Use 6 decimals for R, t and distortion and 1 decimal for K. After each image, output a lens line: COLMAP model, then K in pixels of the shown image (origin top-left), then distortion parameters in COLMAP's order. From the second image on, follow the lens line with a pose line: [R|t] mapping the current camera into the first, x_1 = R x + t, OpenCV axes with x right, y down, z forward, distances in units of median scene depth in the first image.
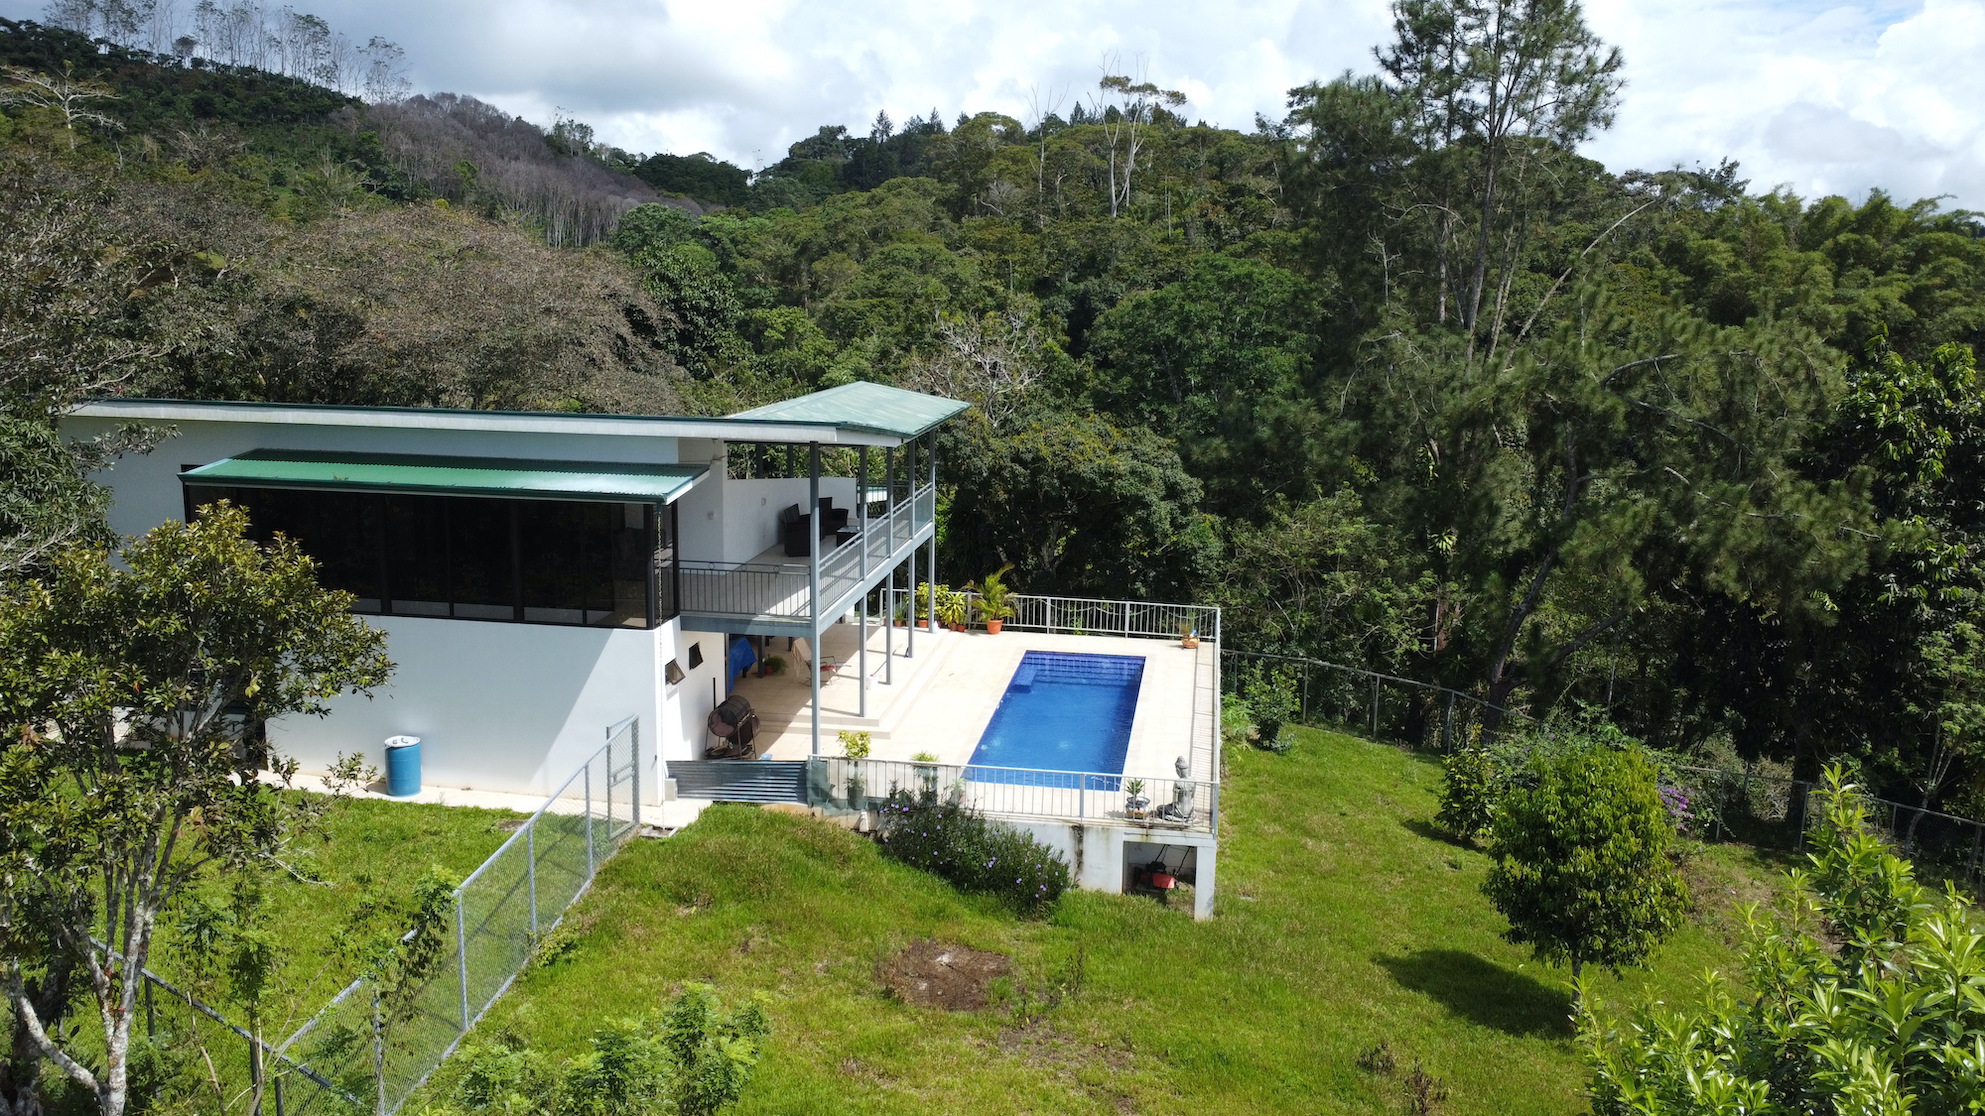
lens RADIAL K [[1484.3, 0, 988.9], [0, 1484.3, 545.2], [0, 0, 1]] dist [0.008070, -0.003445]
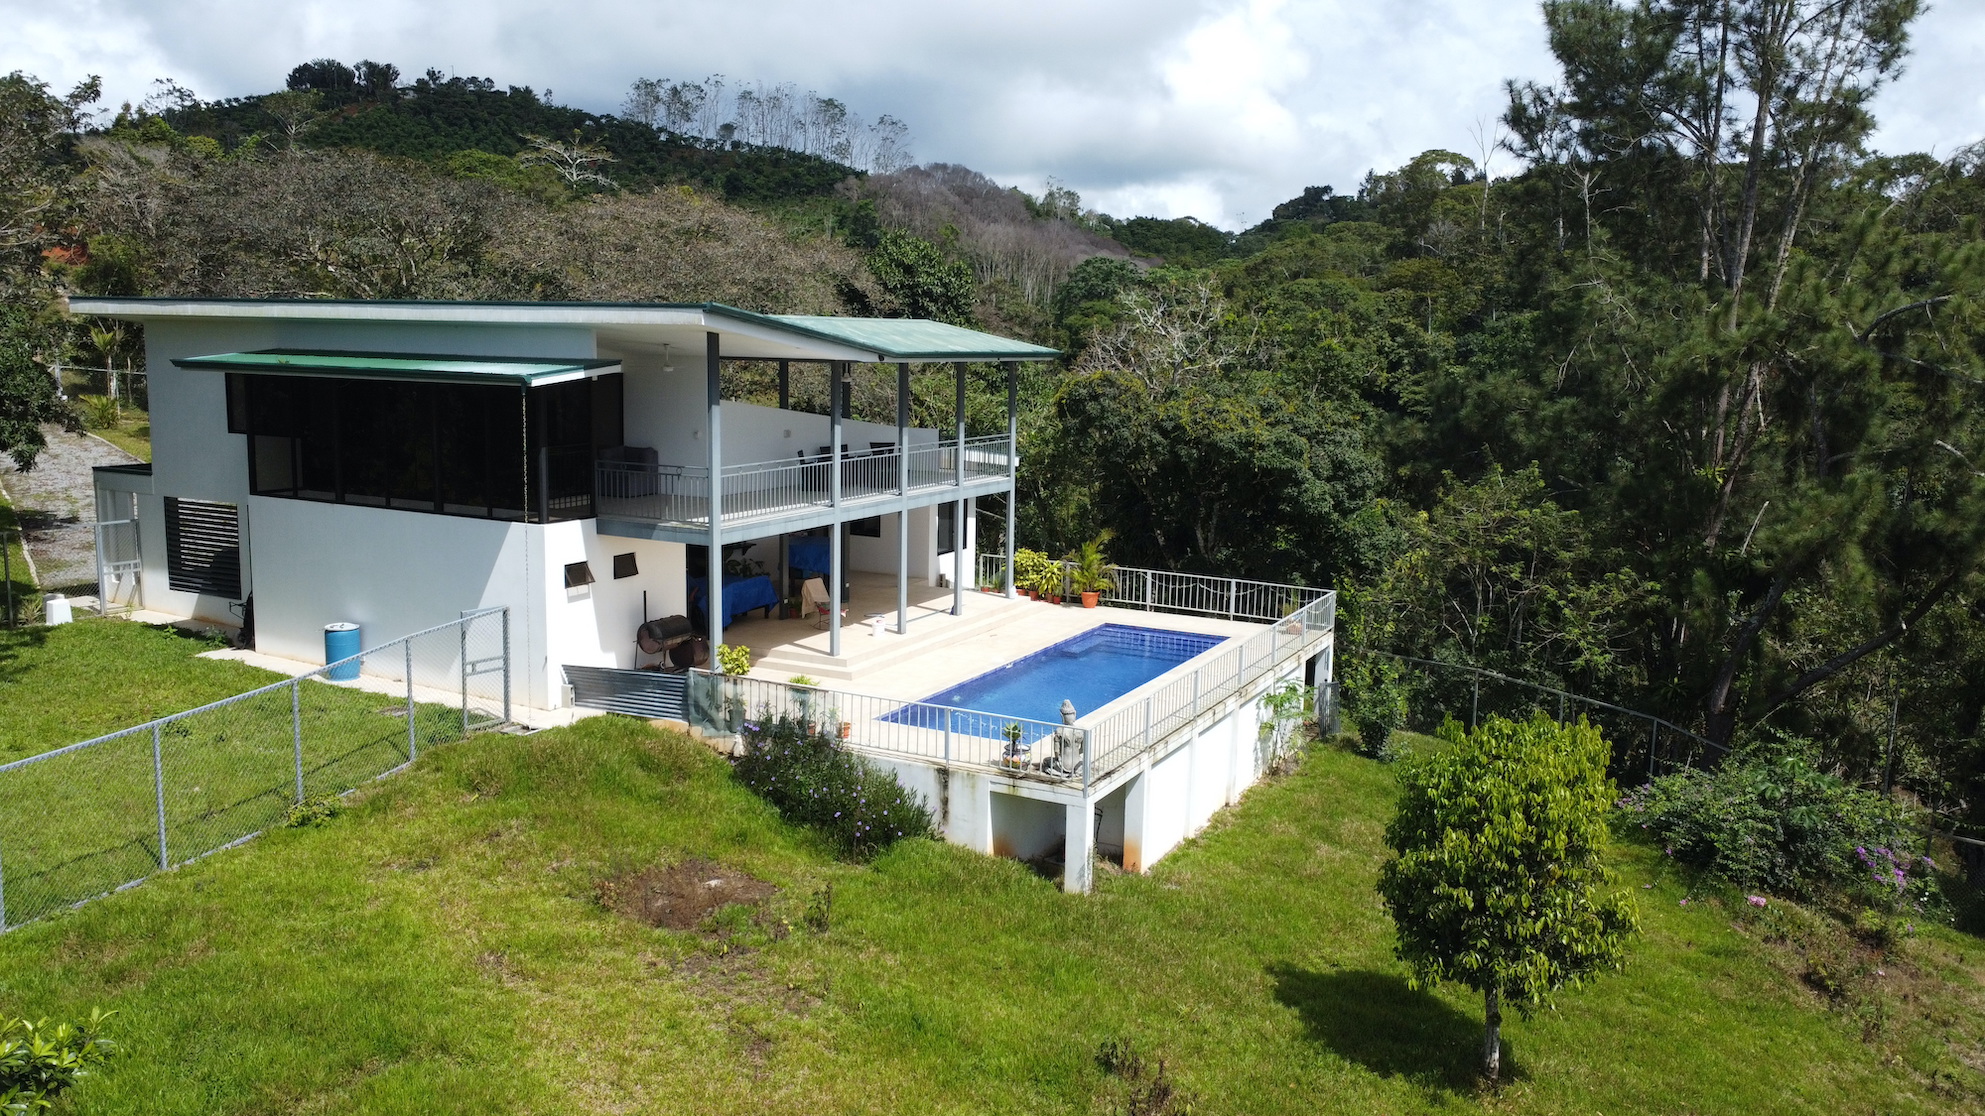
lens RADIAL K [[1484.3, 0, 990.4], [0, 1484.3, 547.5], [0, 0, 1]] dist [0.008070, -0.003445]
pose [[0.946239, 0.046558, -0.320100, 0.235679], [-0.060466, 0.997603, -0.033641, 0.056926], [0.317767, 0.051188, 0.946786, 0.115167]]
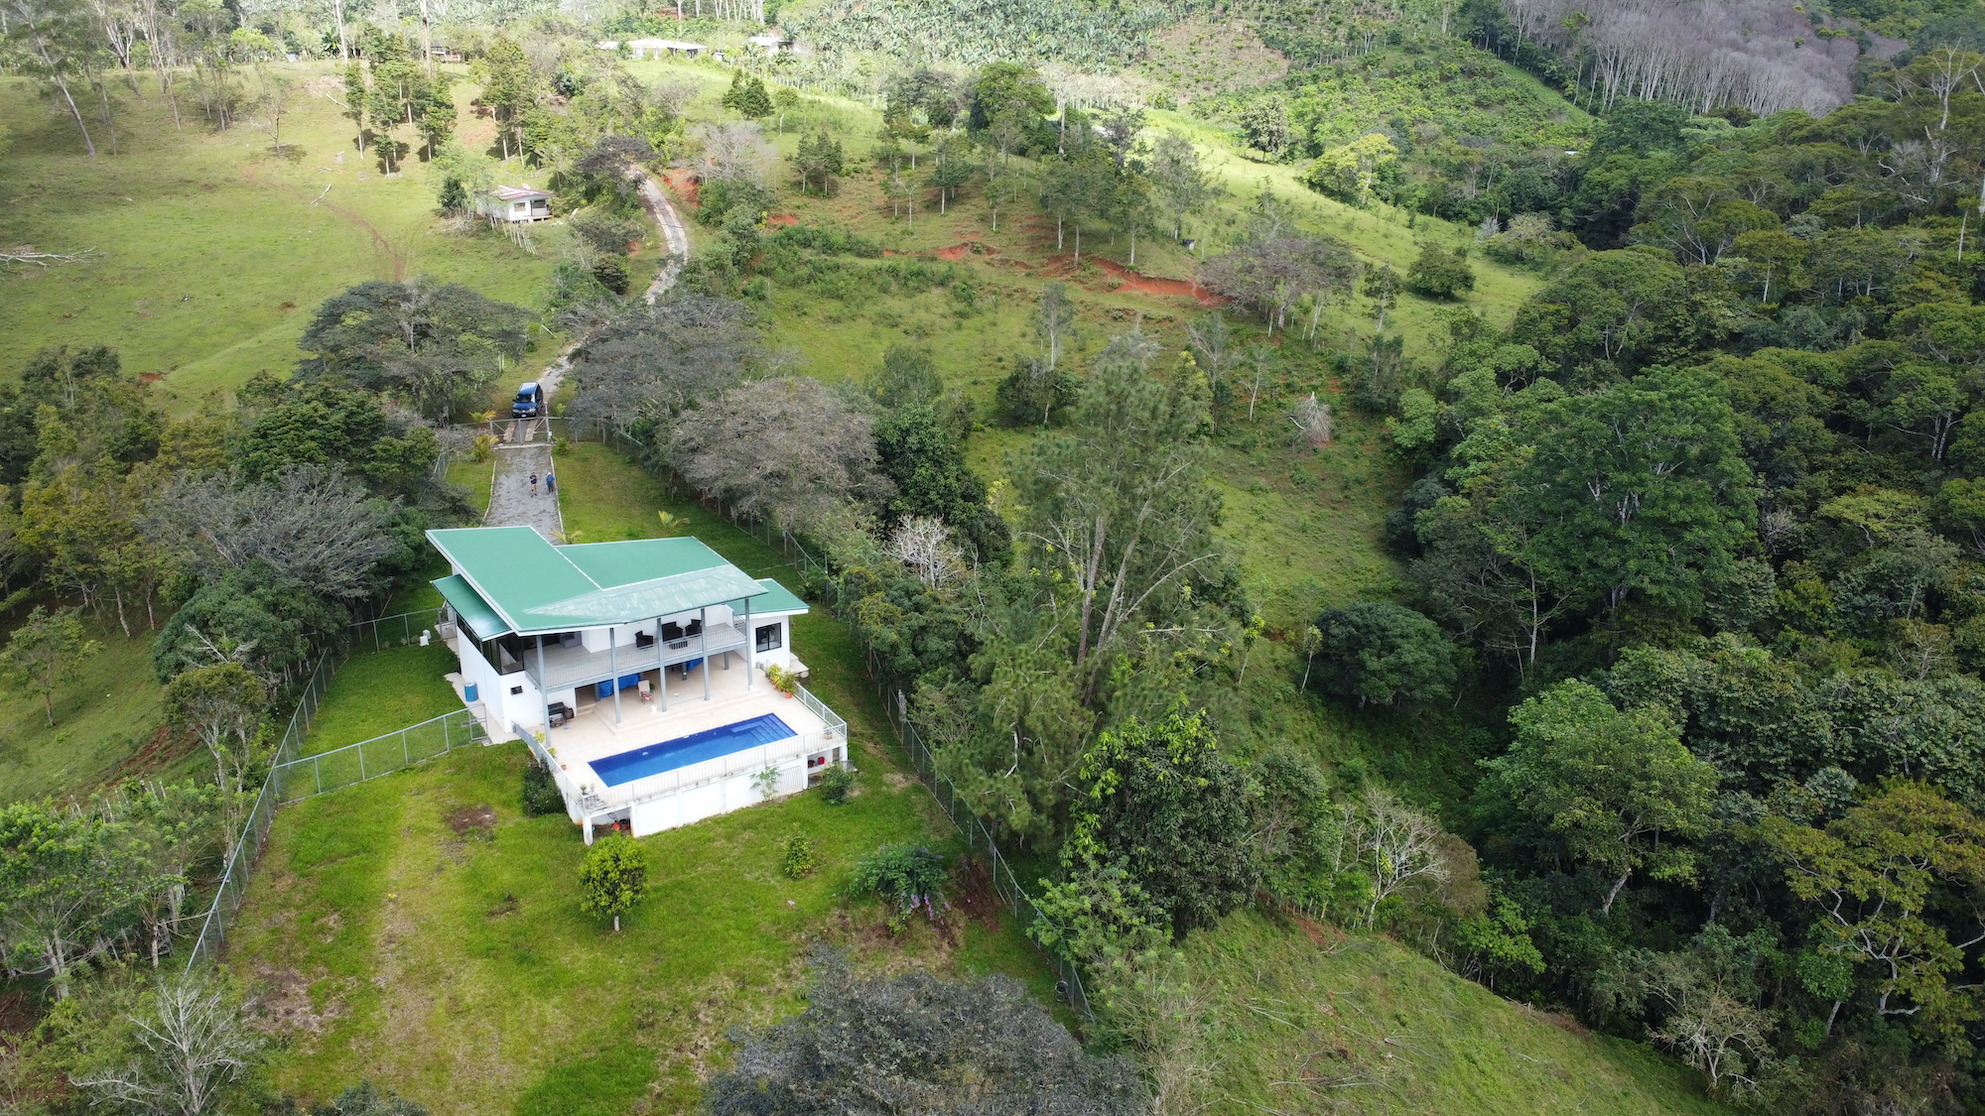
lens RADIAL K [[1484.3, 0, 993.6], [0, 1484.3, 553.8], [0, 0, 1]] dist [0.008070, -0.003445]
pose [[0.680099, 0.257535, -0.686397, 1.536090], [-0.140427, 0.964694, 0.222813, -0.622352], [0.719546, -0.055146, 0.692252, -0.193893]]
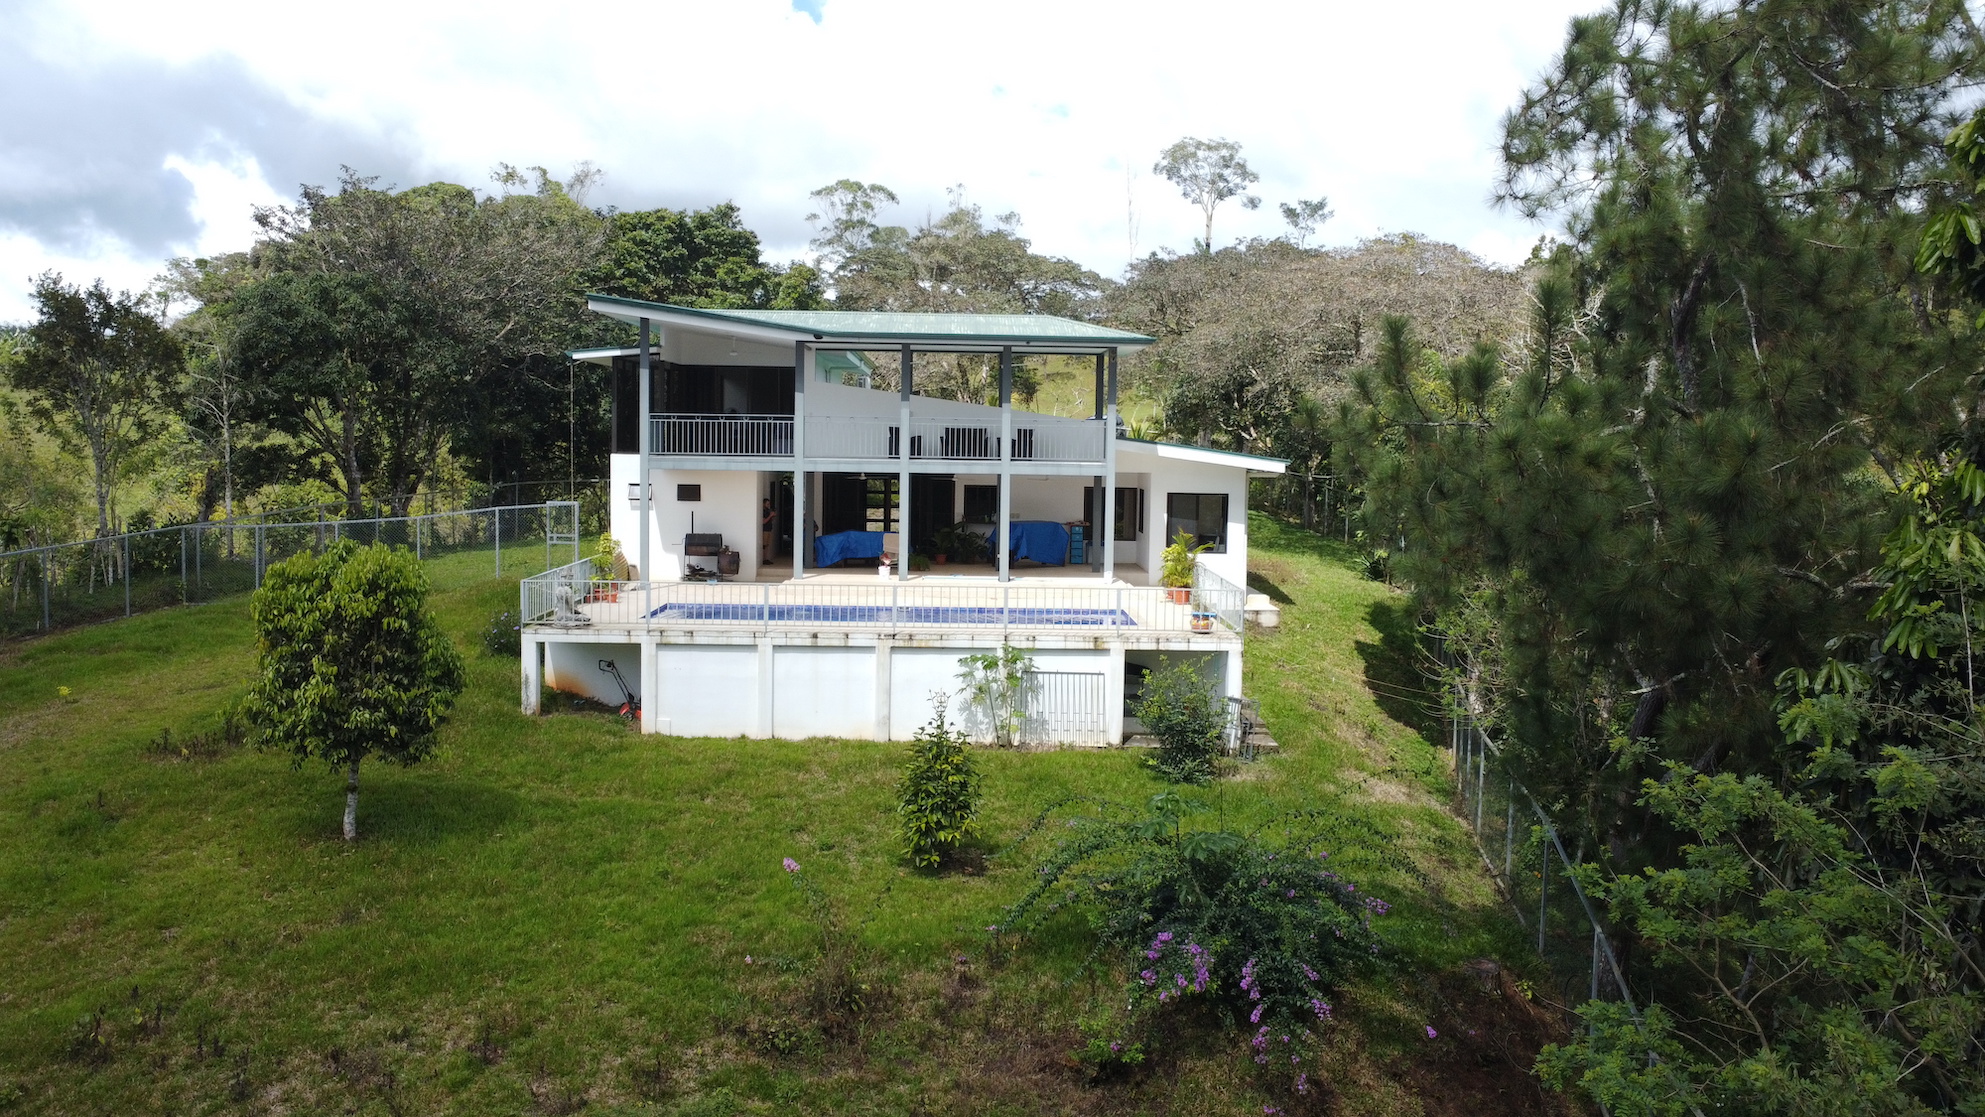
lens RADIAL K [[1484.3, 0, 991.2], [0, 1484.3, 553.2], [0, 0, 1]] dist [0.008070, -0.003445]
pose [[0.170409, 0.060716, -0.983501, 0.838085], [-0.190126, 0.981370, 0.027642, 0.027185], [0.966857, 0.182279, 0.178779, 0.730381]]
